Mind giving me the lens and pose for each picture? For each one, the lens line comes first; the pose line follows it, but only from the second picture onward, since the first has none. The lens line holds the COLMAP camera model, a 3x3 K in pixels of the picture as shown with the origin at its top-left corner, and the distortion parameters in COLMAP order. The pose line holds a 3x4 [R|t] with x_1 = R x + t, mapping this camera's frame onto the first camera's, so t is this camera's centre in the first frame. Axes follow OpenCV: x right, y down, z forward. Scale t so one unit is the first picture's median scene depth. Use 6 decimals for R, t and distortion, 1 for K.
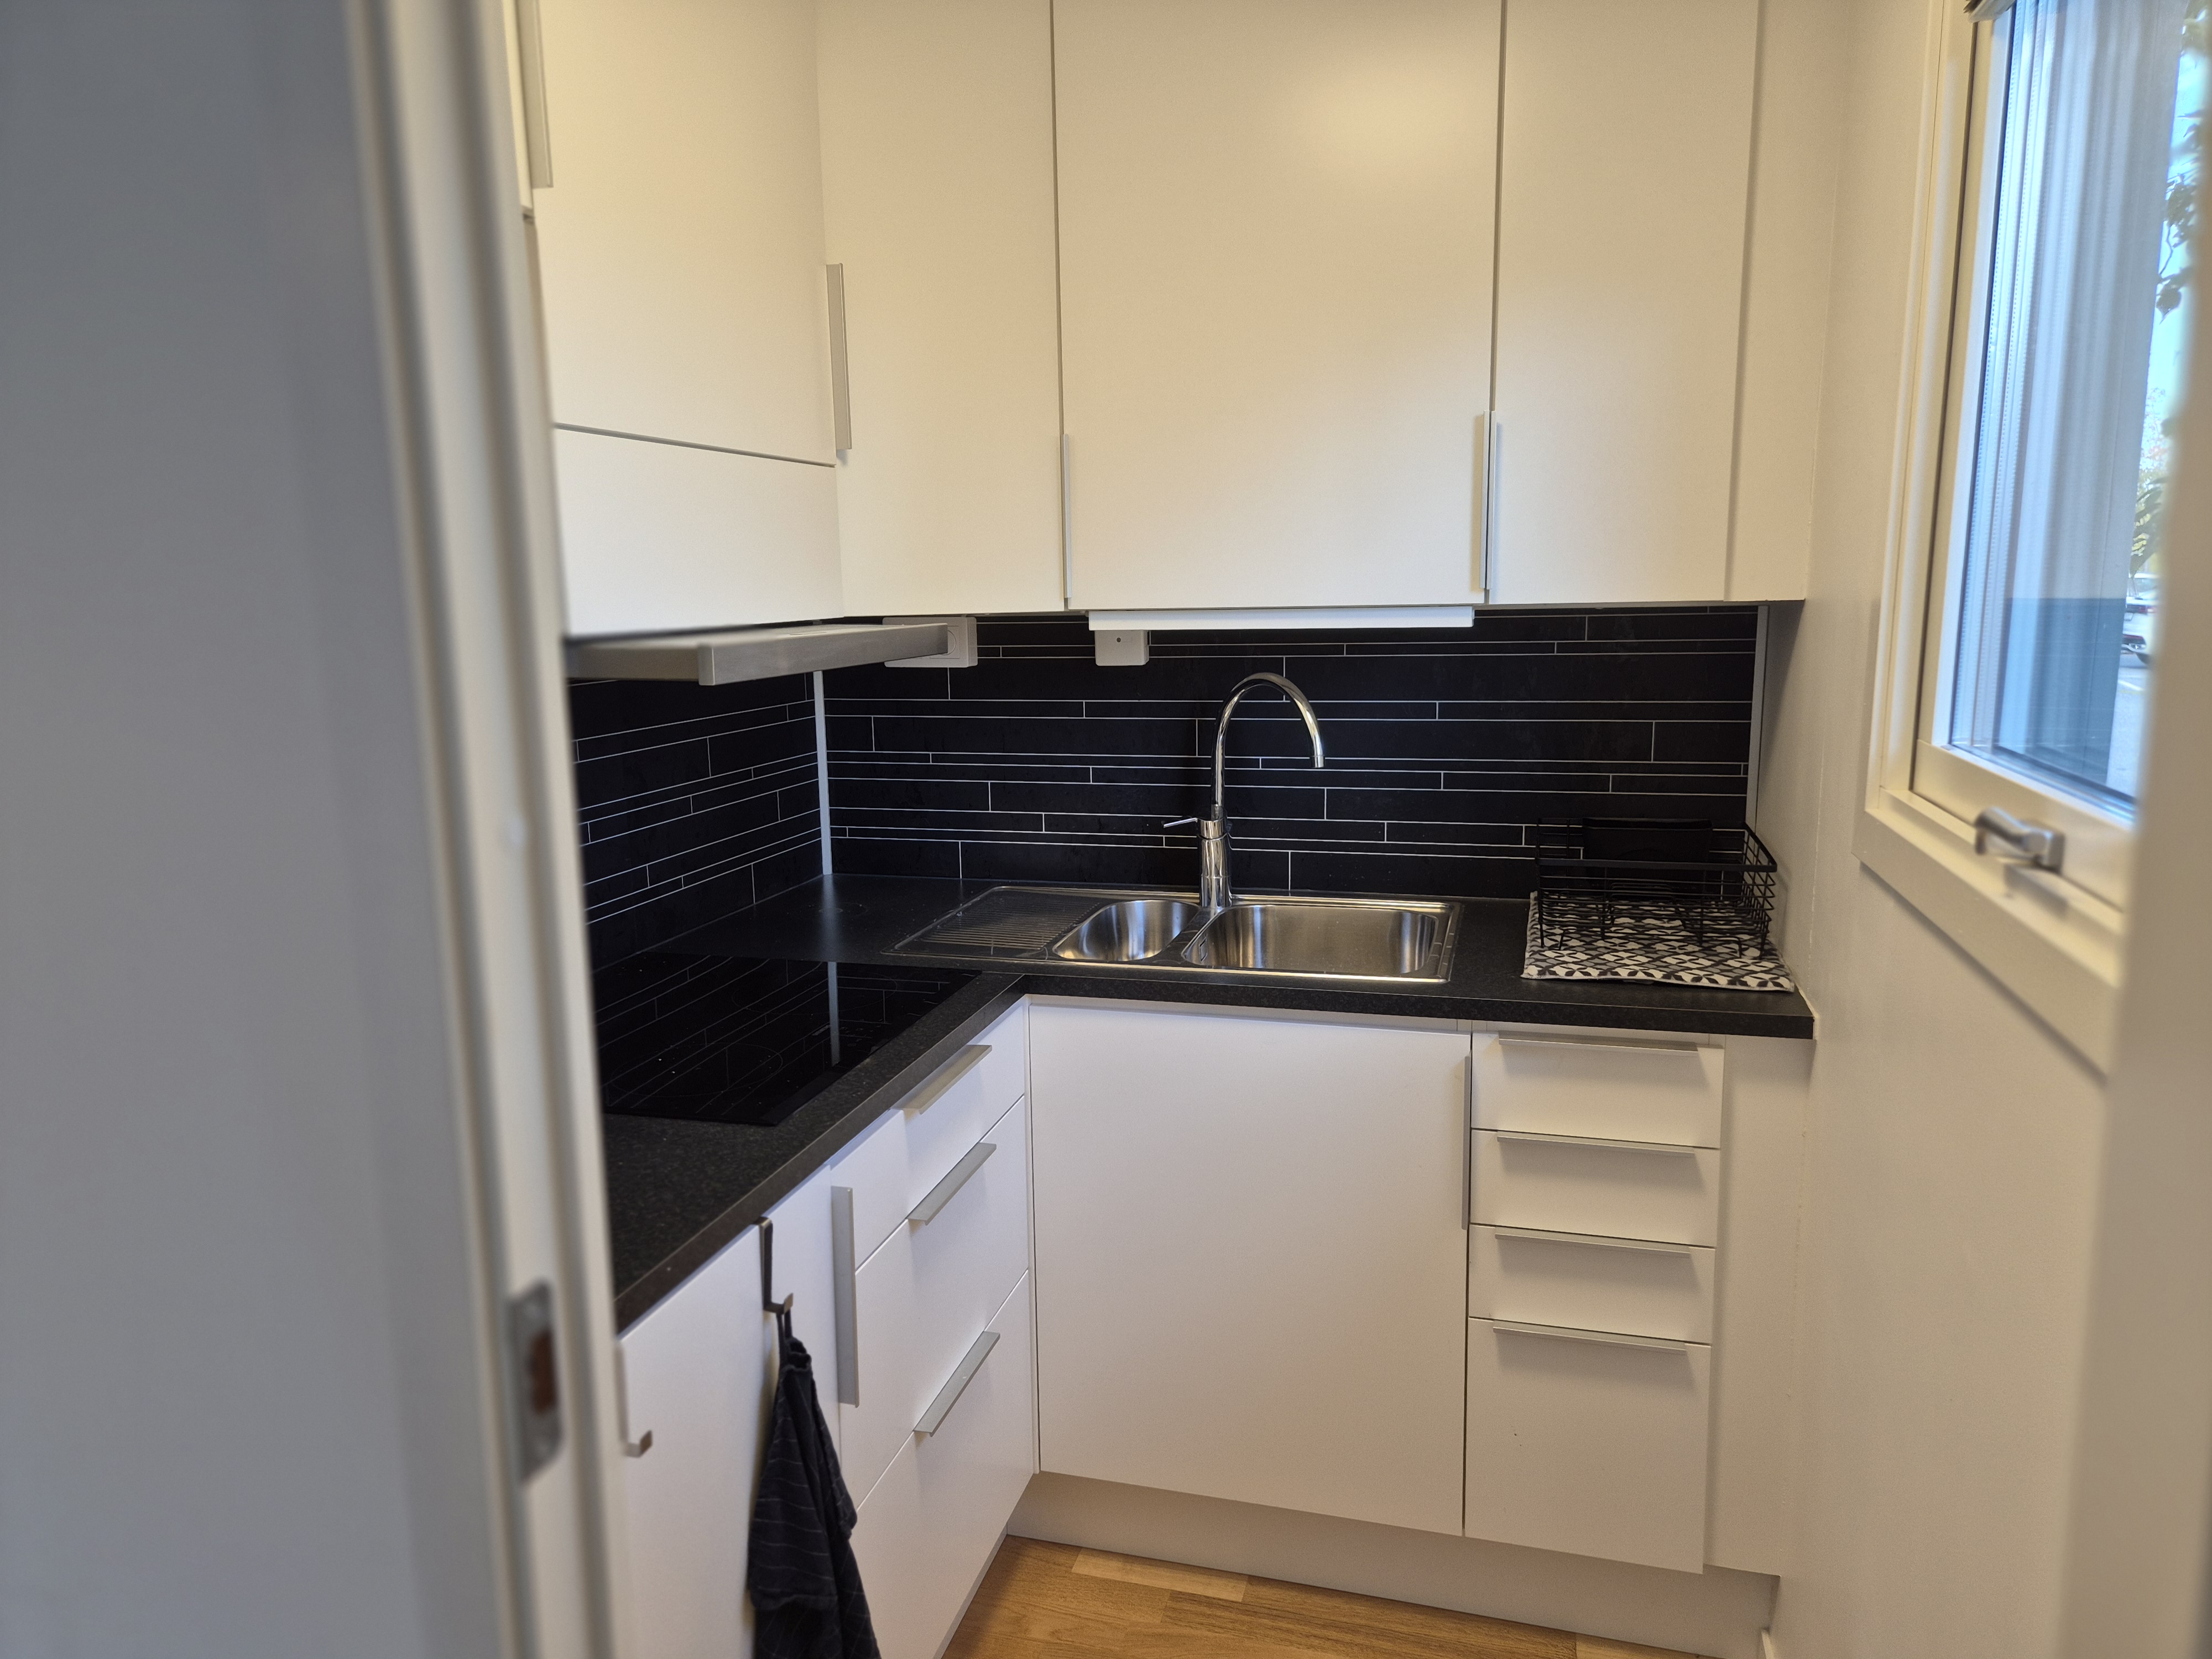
lens RADIAL K [[1486.0, 0, 1096.5], [0, 1486.0, 843.9], [0, 0, 1]] dist [0.031590, -0.037783]
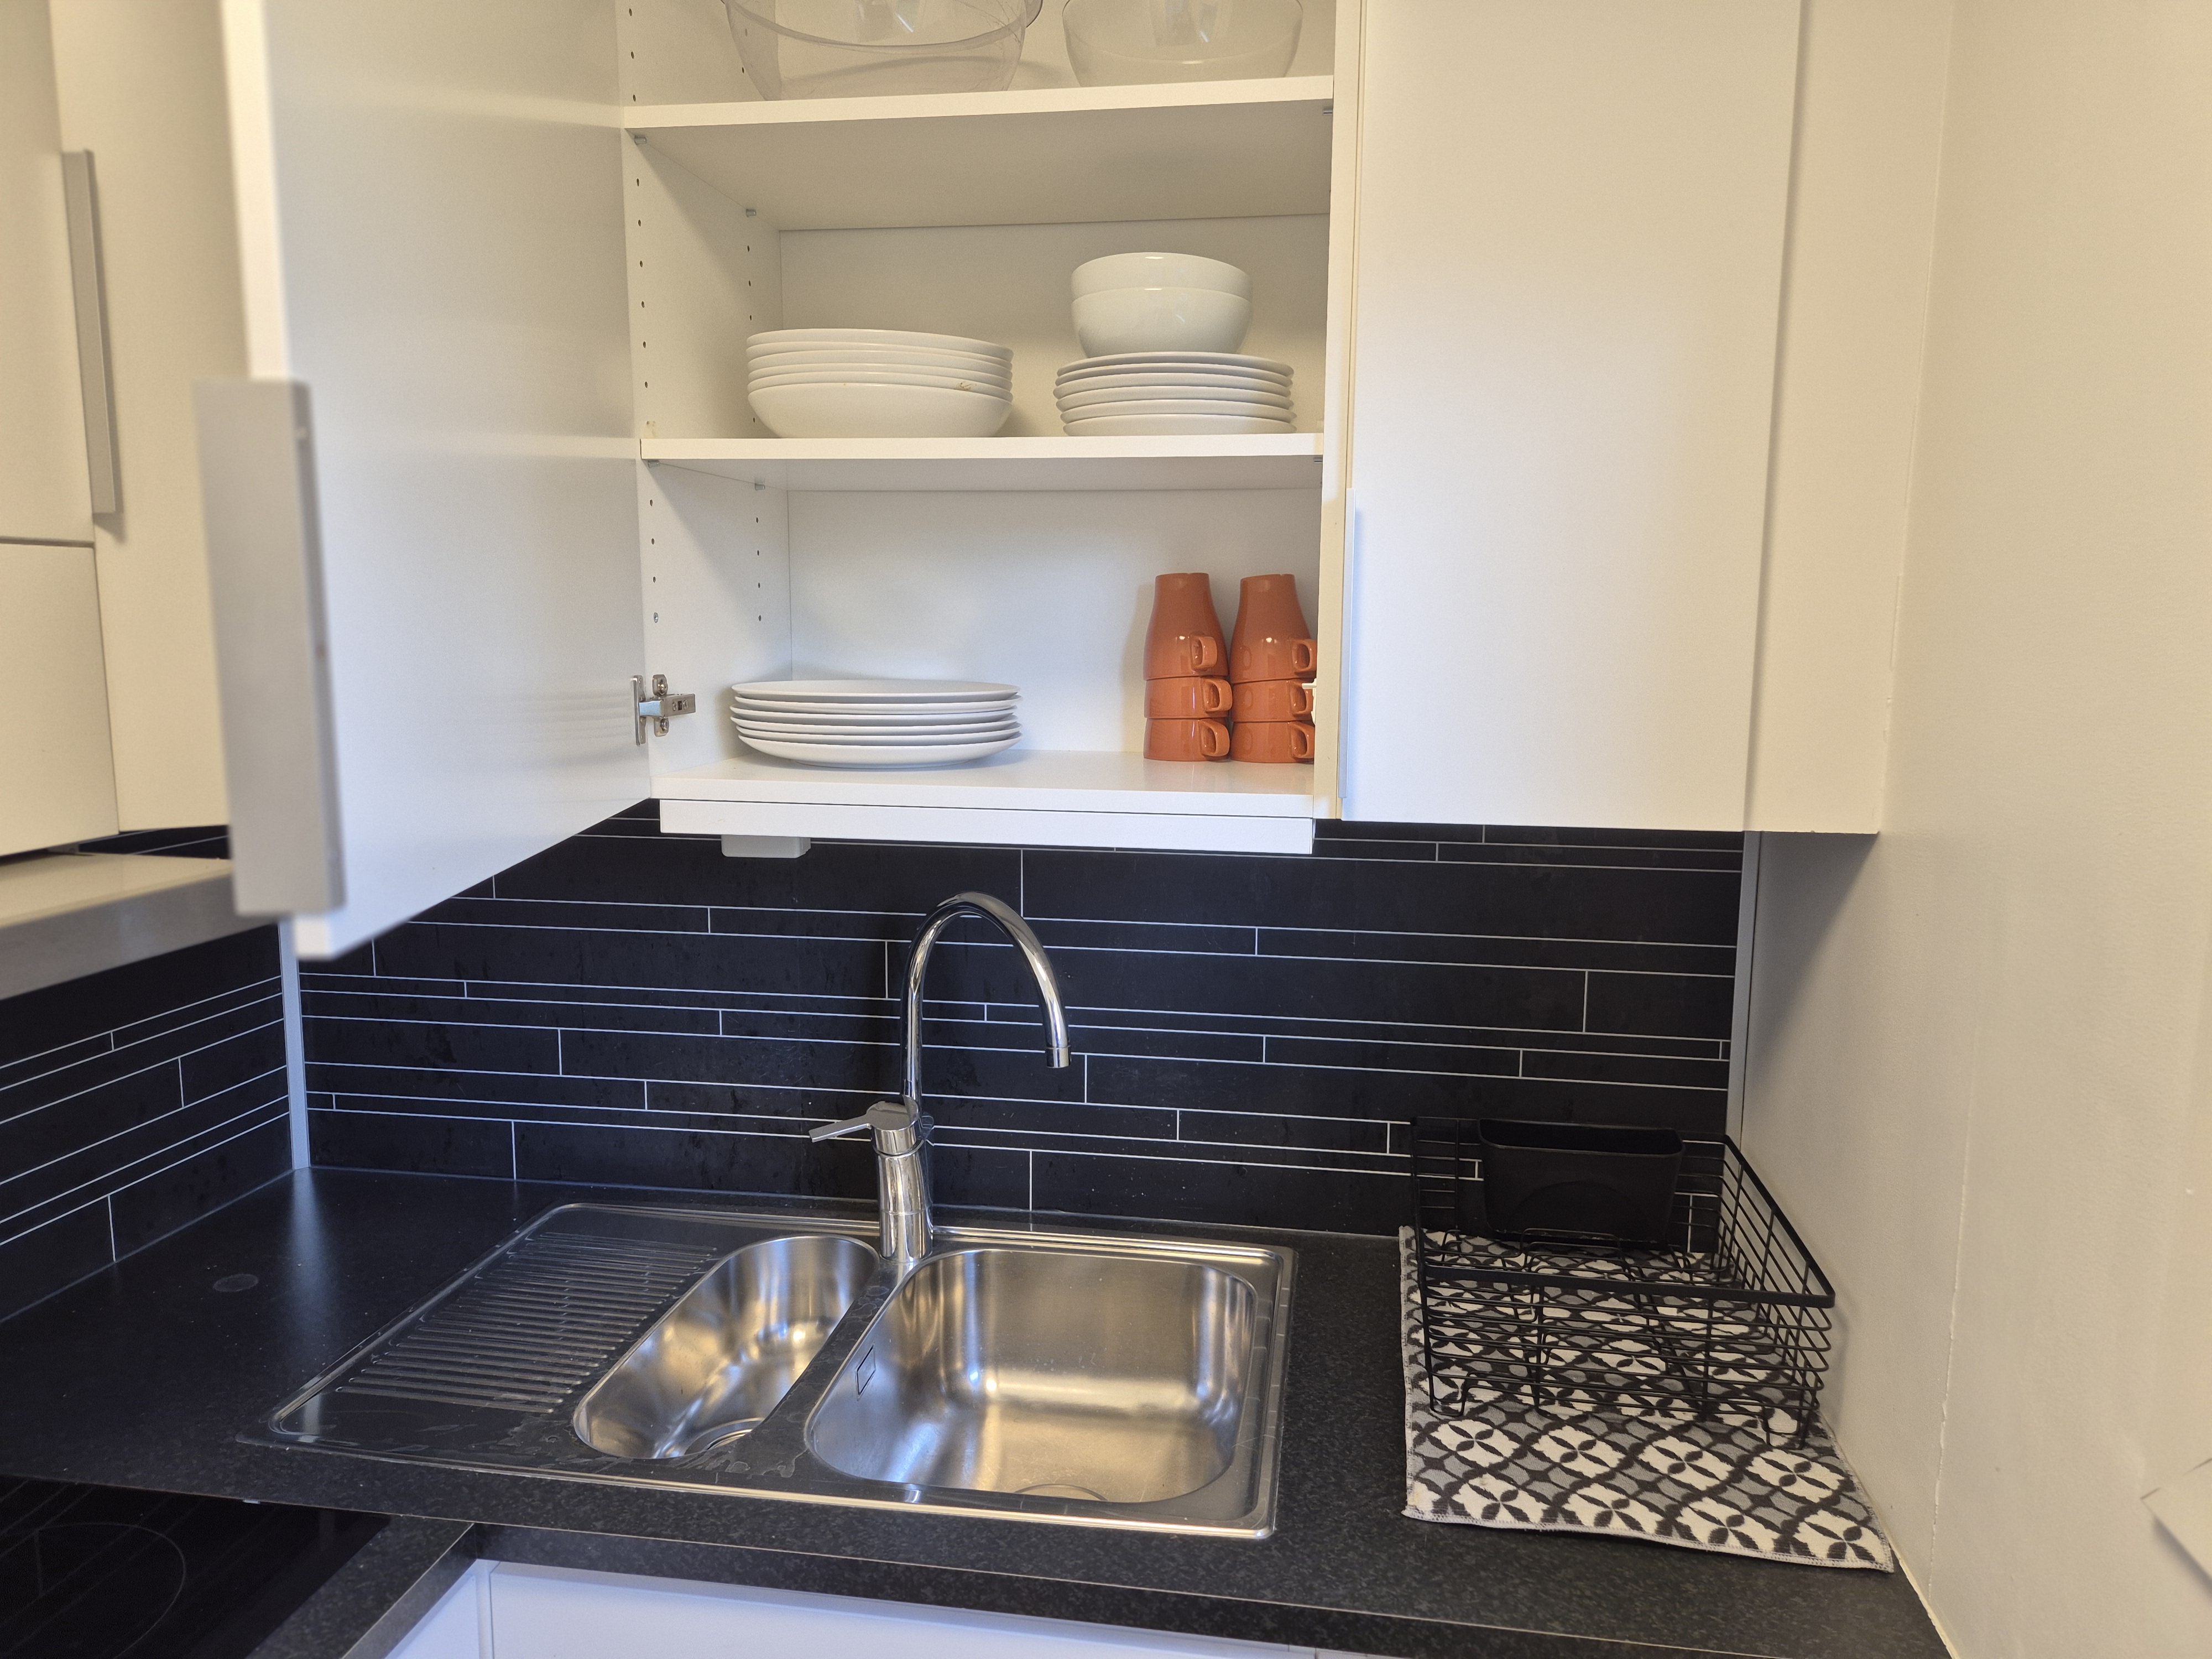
lens RADIAL K [[1486.0, 0, 1119.5], [0, 1486.0, 820.2], [0, 0, 1]] dist [0.031590, -0.037783]
pose [[0.991933, 0.008558, 0.126474, 0.088965], [-0.003497, 0.999186, -0.040189, -0.114380], [-0.126715, 0.039423, 0.991155, 0.370178]]
